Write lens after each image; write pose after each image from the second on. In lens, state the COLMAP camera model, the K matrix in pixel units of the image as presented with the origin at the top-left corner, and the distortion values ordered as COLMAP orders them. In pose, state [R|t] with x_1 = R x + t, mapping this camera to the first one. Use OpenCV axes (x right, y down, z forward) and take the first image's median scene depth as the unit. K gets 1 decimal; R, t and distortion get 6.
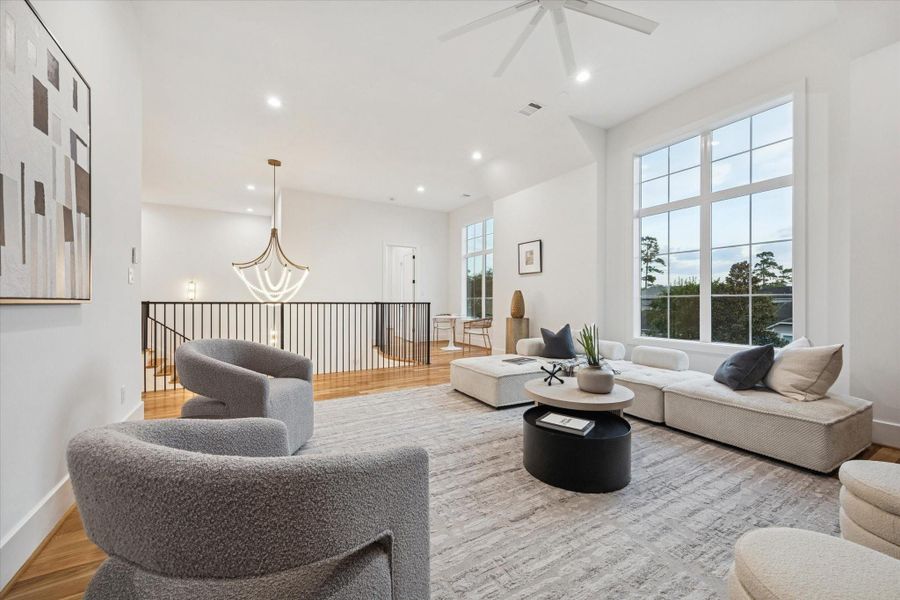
lens RADIAL K [[342.2, 0, 453.0], [0, 342.2, 303.9], [0, 0, 1]] dist [0.000673, 0.000064]
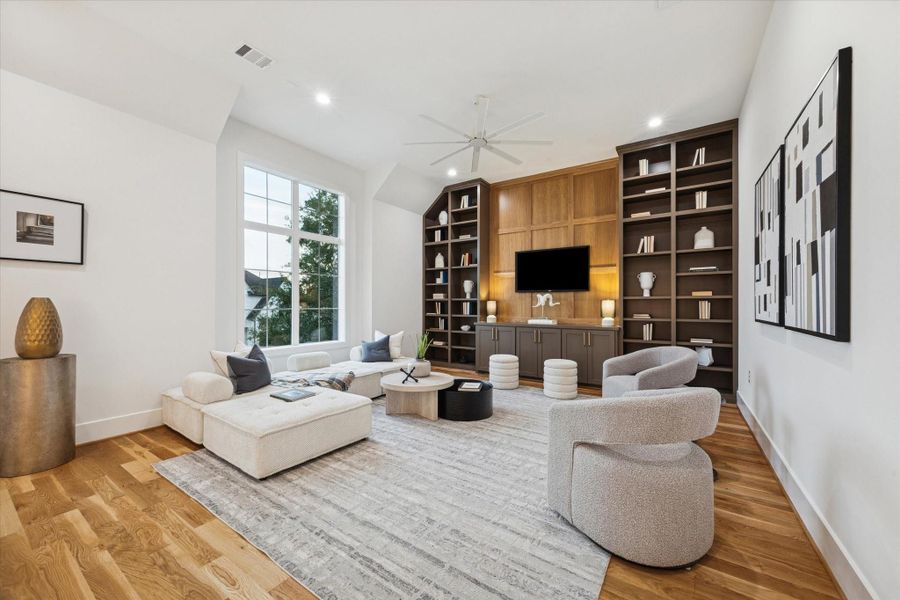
lens RADIAL K [[342.2, 0, 453.0], [0, 342.2, 303.9], [0, 0, 1]] dist [0.000673, 0.000064]
pose [[-0.412098, 0.000633, 0.911139, -0.656826], [0.002917, 0.999996, 0.000625, -0.041451], [-0.911135, 0.002915, -0.412098, 0.968395]]
